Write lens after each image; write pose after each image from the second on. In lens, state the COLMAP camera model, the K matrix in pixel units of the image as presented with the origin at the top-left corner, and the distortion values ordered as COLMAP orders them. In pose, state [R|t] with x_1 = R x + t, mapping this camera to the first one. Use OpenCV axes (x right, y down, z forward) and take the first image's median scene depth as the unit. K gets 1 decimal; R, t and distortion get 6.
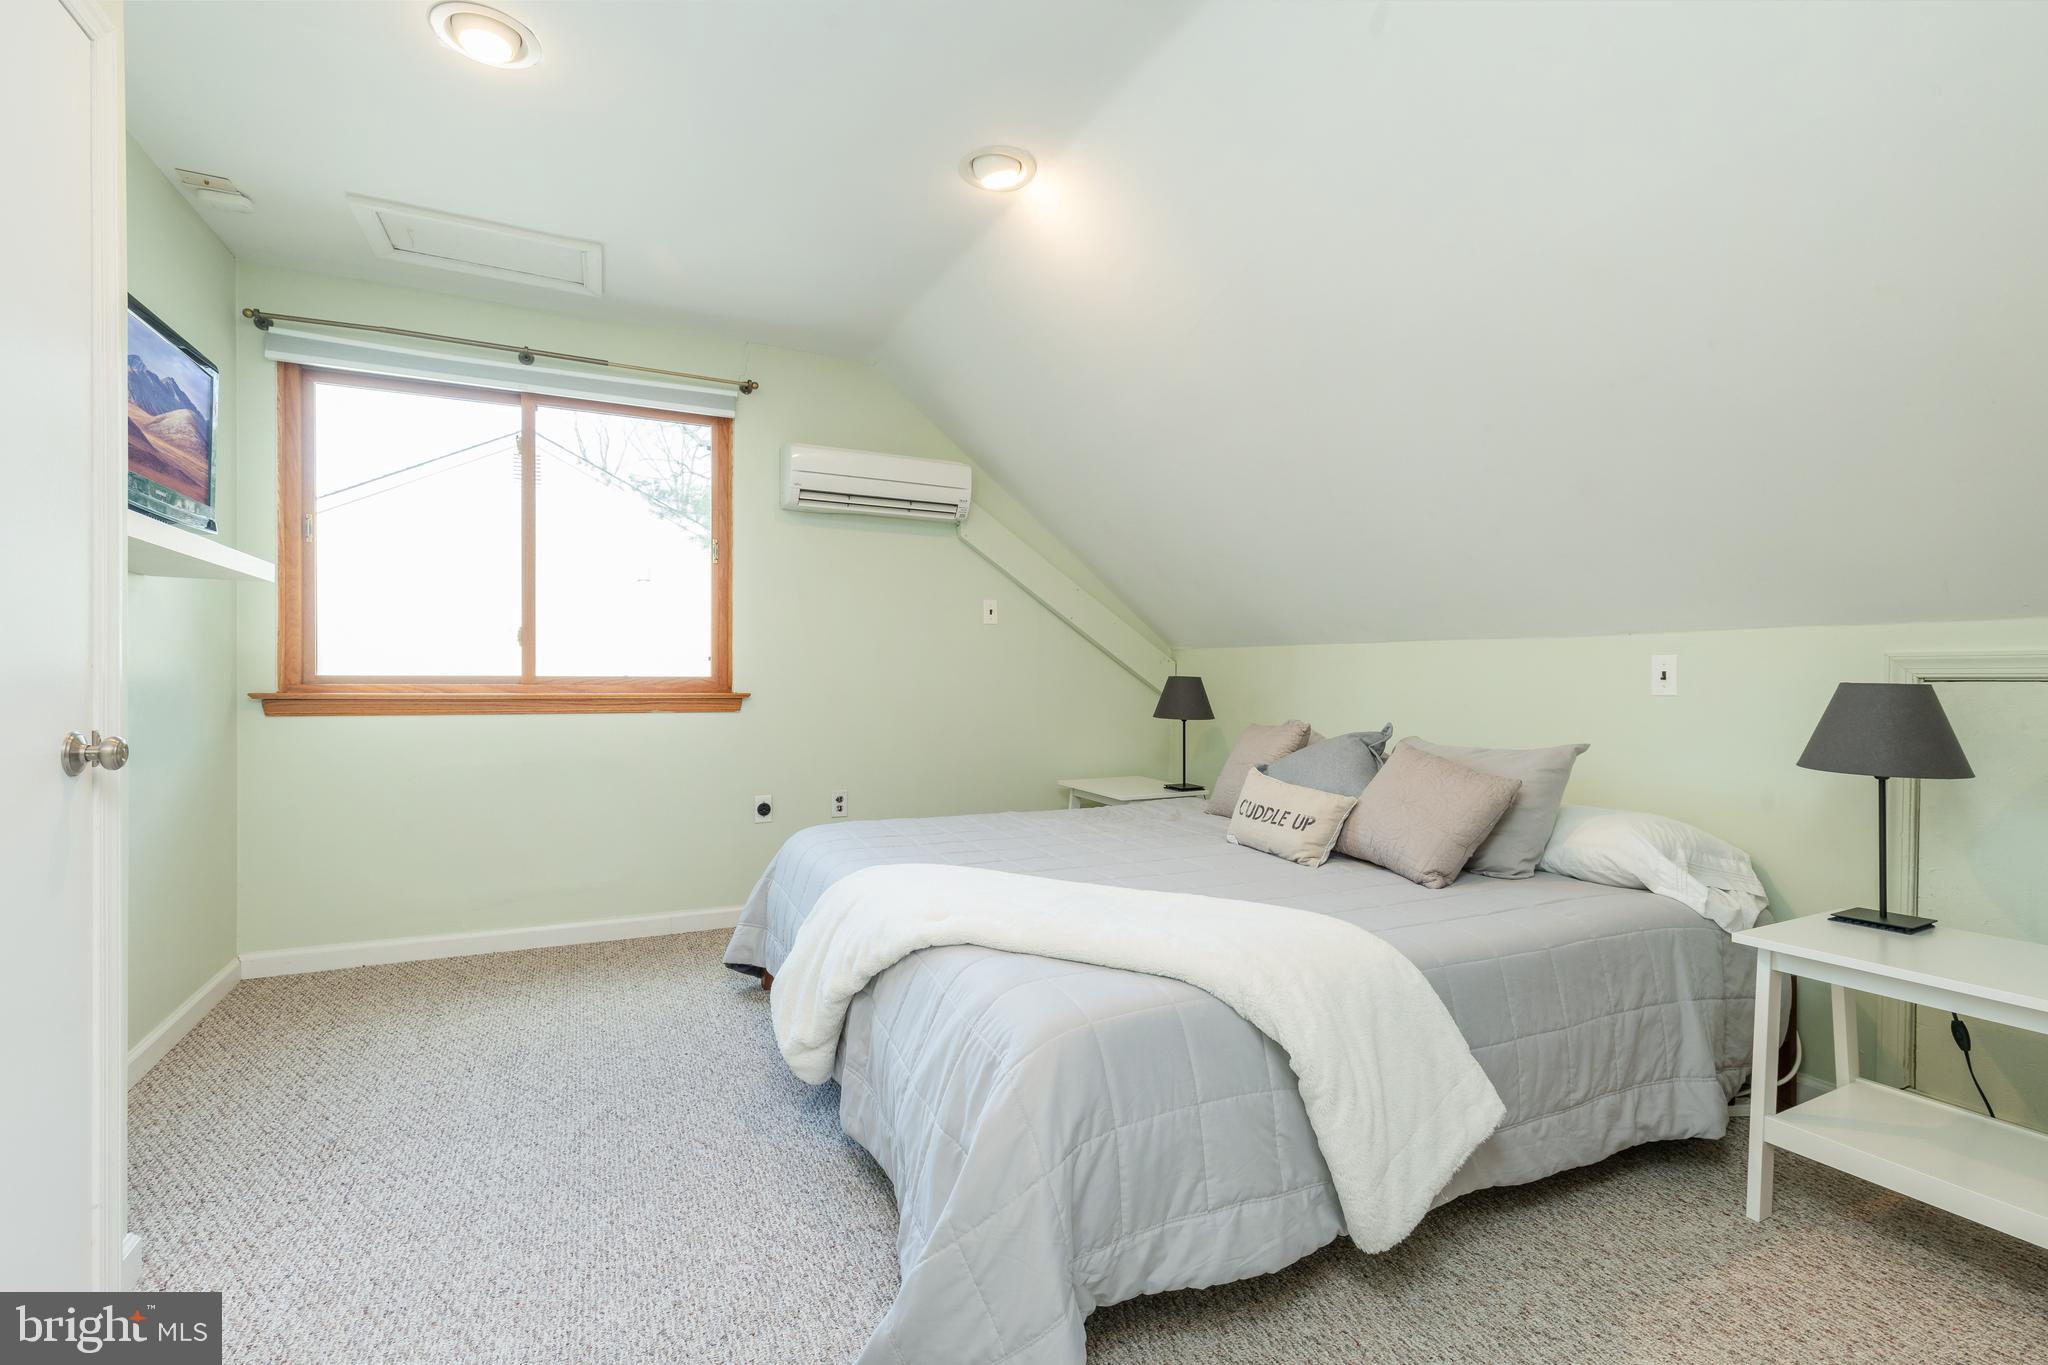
lens RADIAL K [[941.1, 0, 1025.2], [0, 941.1, 675.8], [0, 0, 1]] dist [0.016716, -0.002587]
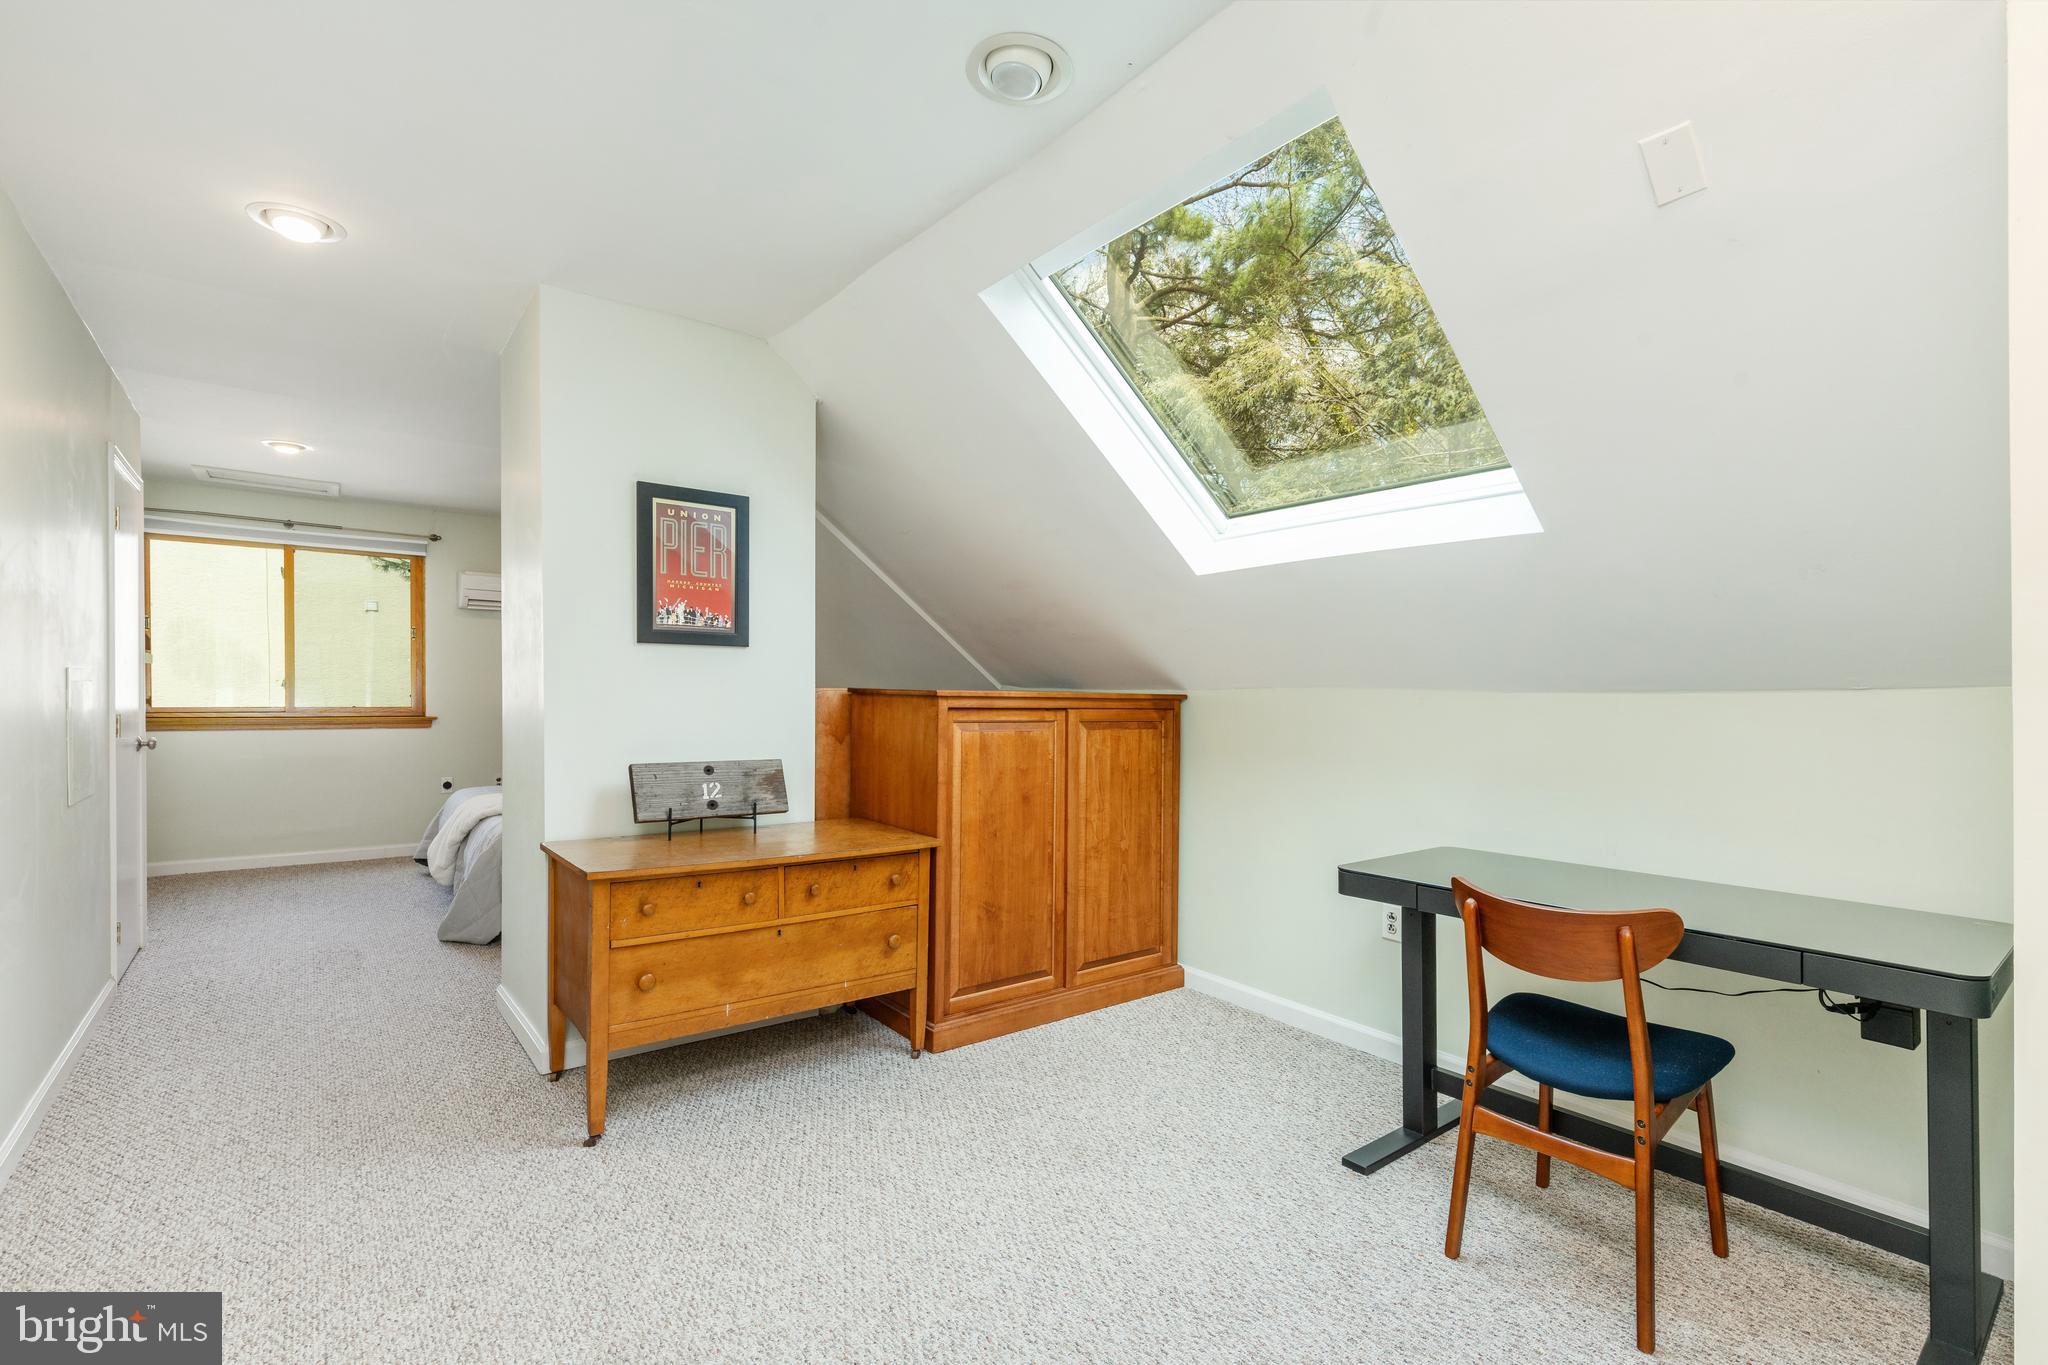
lens RADIAL K [[941.1, 0, 1030.3], [0, 941.1, 690.8], [0, 0, 1]] dist [0.016716, -0.002587]
pose [[0.977708, -0.003312, 0.209941, 0.420533], [0.006195, 0.999895, -0.013075, 0.000943], [-0.209876, 0.014084, 0.977627, -0.948389]]
